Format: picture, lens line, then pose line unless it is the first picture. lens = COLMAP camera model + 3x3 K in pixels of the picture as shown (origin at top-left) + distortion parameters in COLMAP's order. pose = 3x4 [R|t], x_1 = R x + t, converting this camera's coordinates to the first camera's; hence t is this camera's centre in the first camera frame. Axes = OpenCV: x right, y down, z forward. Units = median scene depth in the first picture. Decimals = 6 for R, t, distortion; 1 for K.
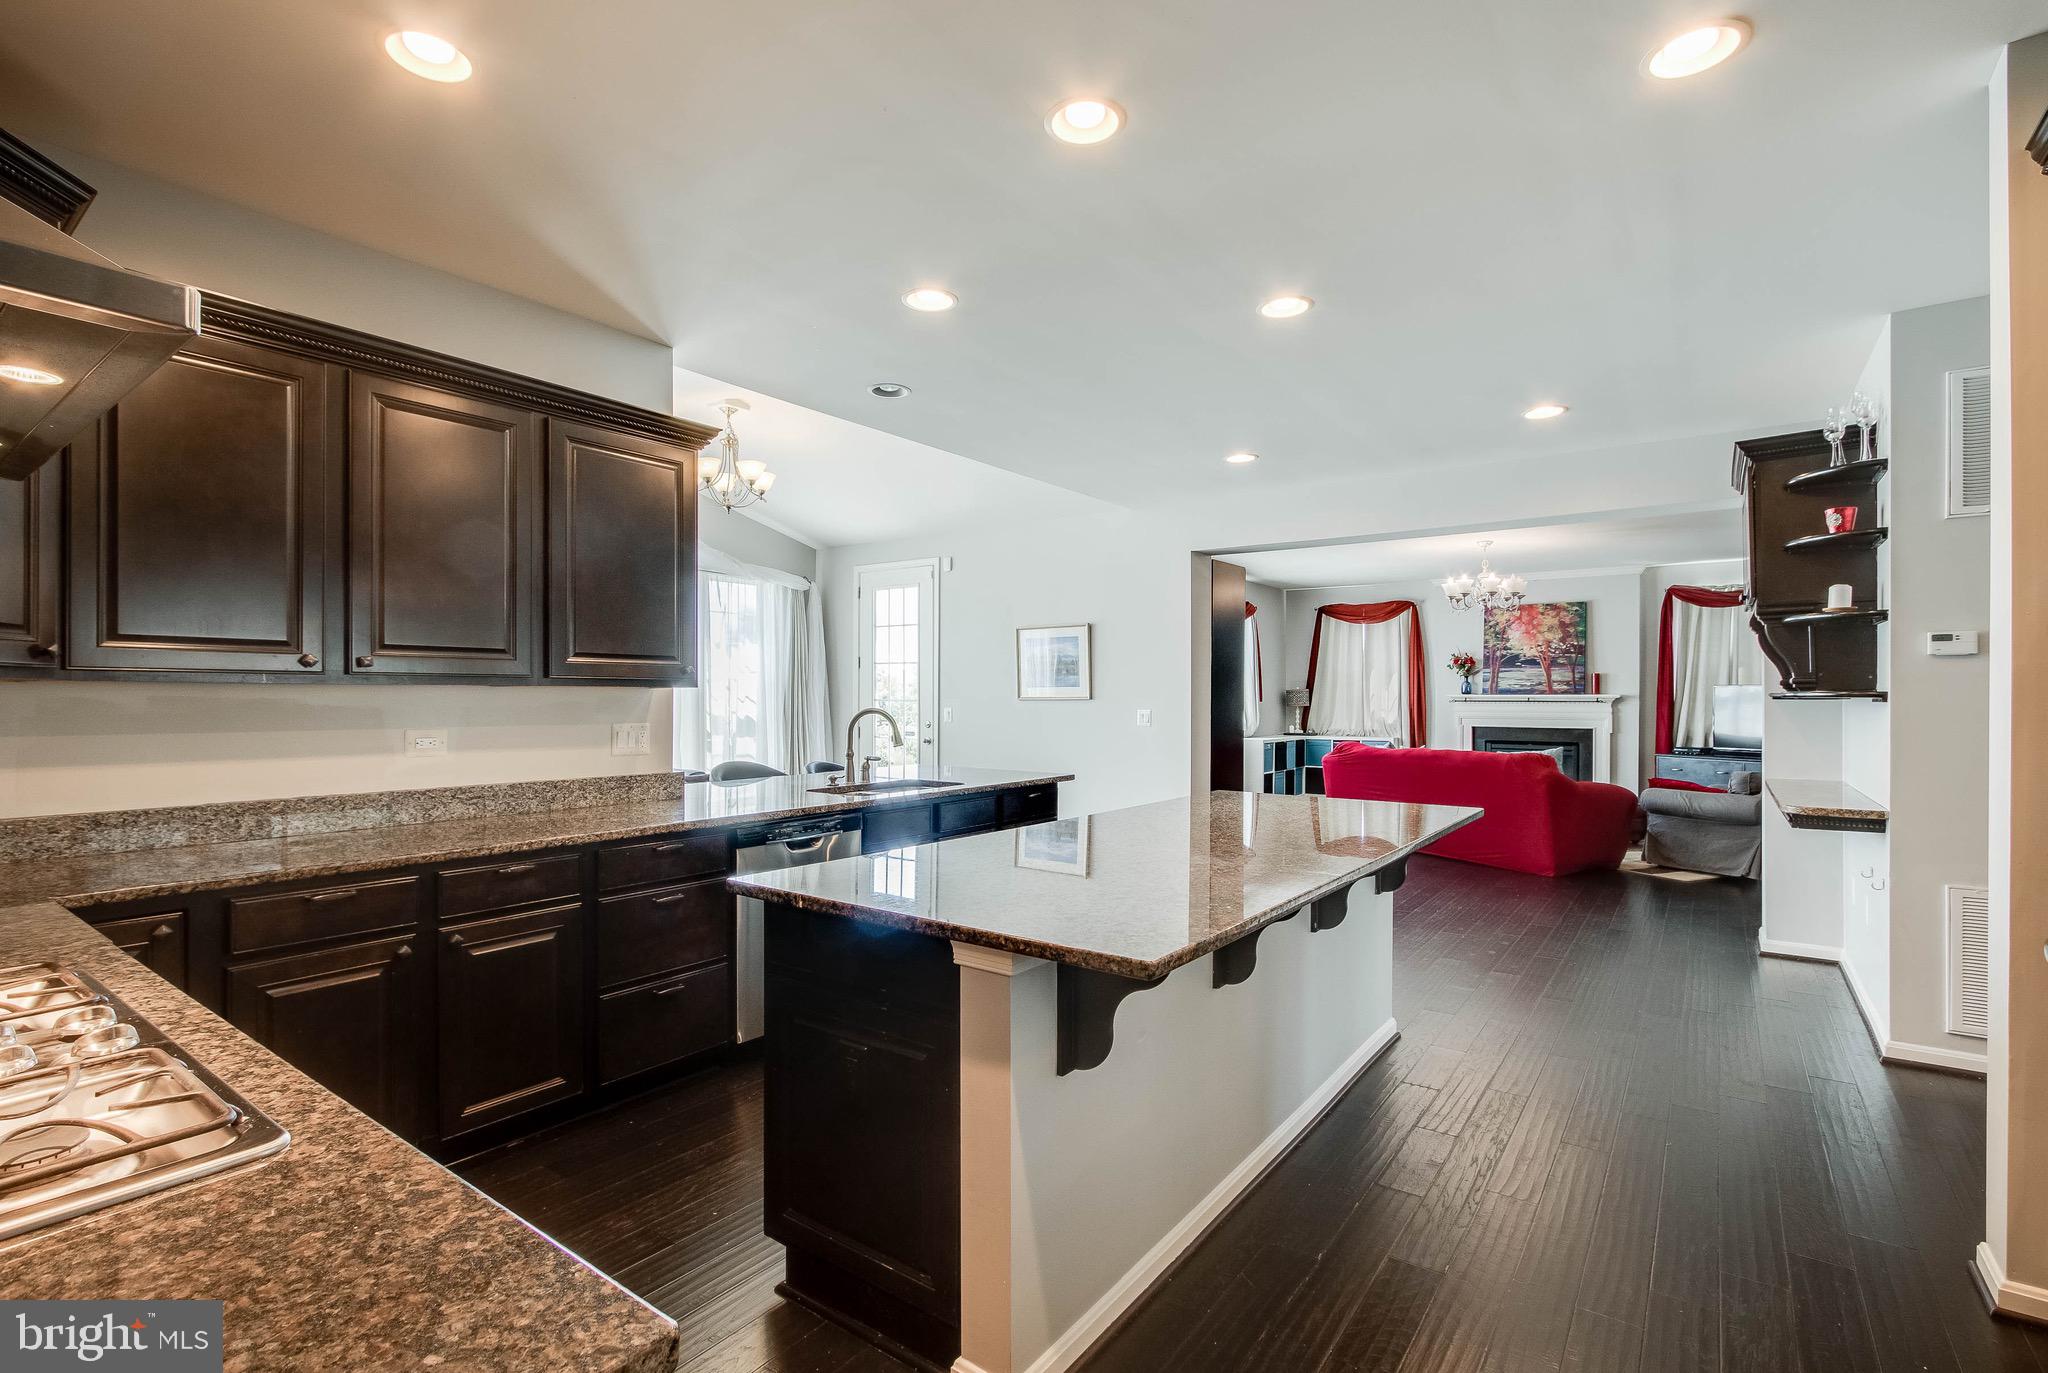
lens RADIAL K [[949.8, 0, 1022.8], [0, 949.8, 695.0], [0, 0, 1]] dist [-0.002100, -0.000115]
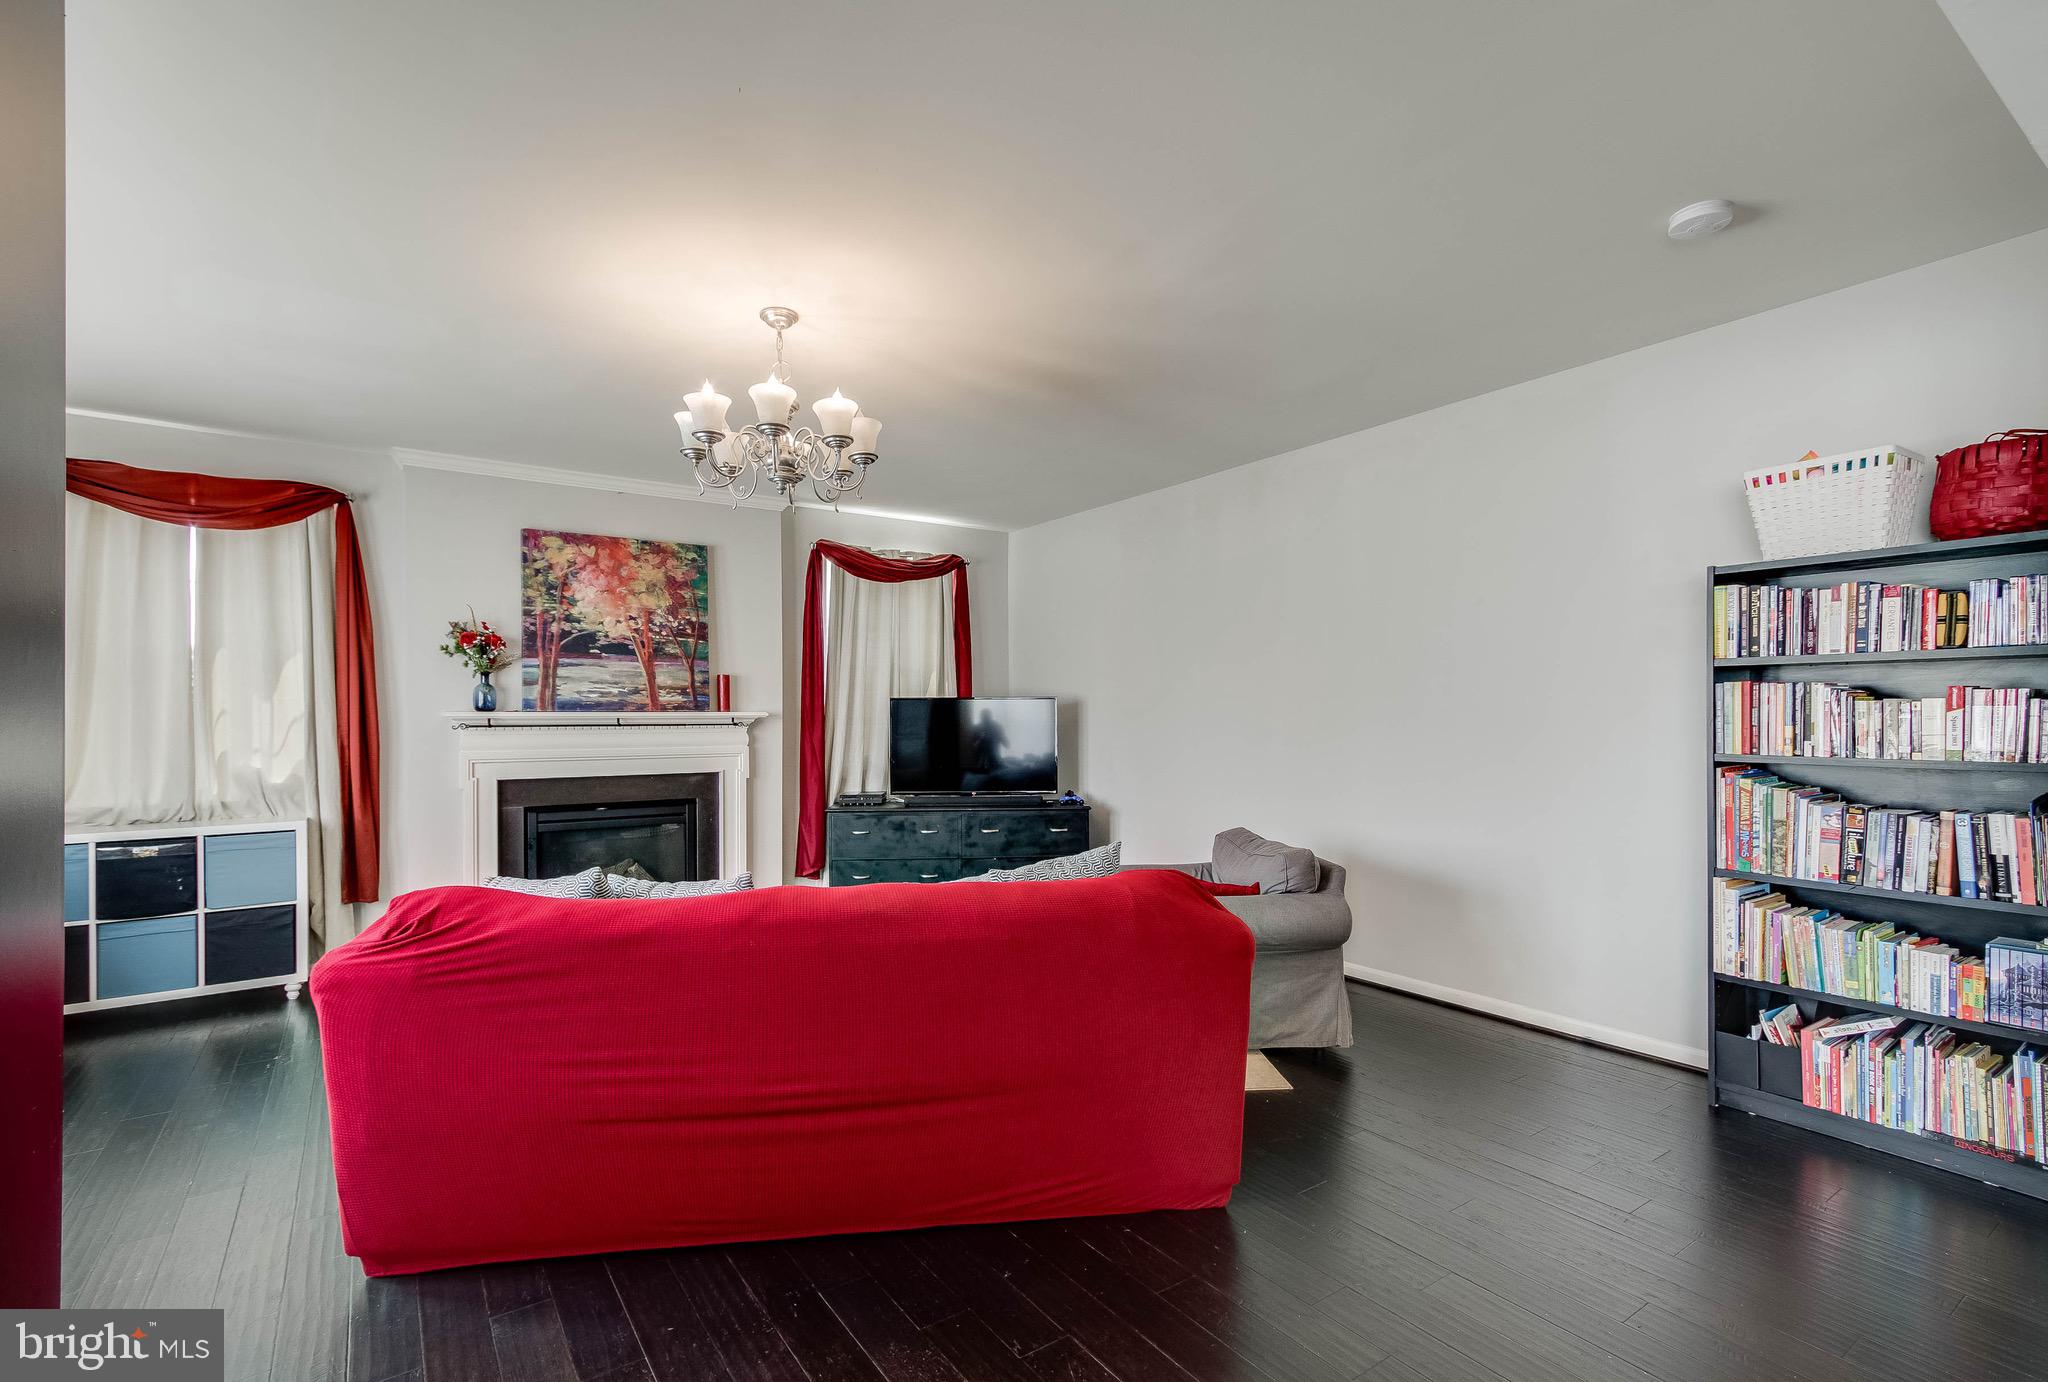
lens RADIAL K [[973.6, 0, 1025.6], [0, 973.6, 709.3], [0, 0, 1]] dist [-0.001429, -0.000054]
pose [[0.319772, 0.000500, 0.947494, 0.107348], [-0.000470, 1.000000, -0.000370, -0.001863], [-0.947494, -0.000327, 0.319772, 0.627613]]
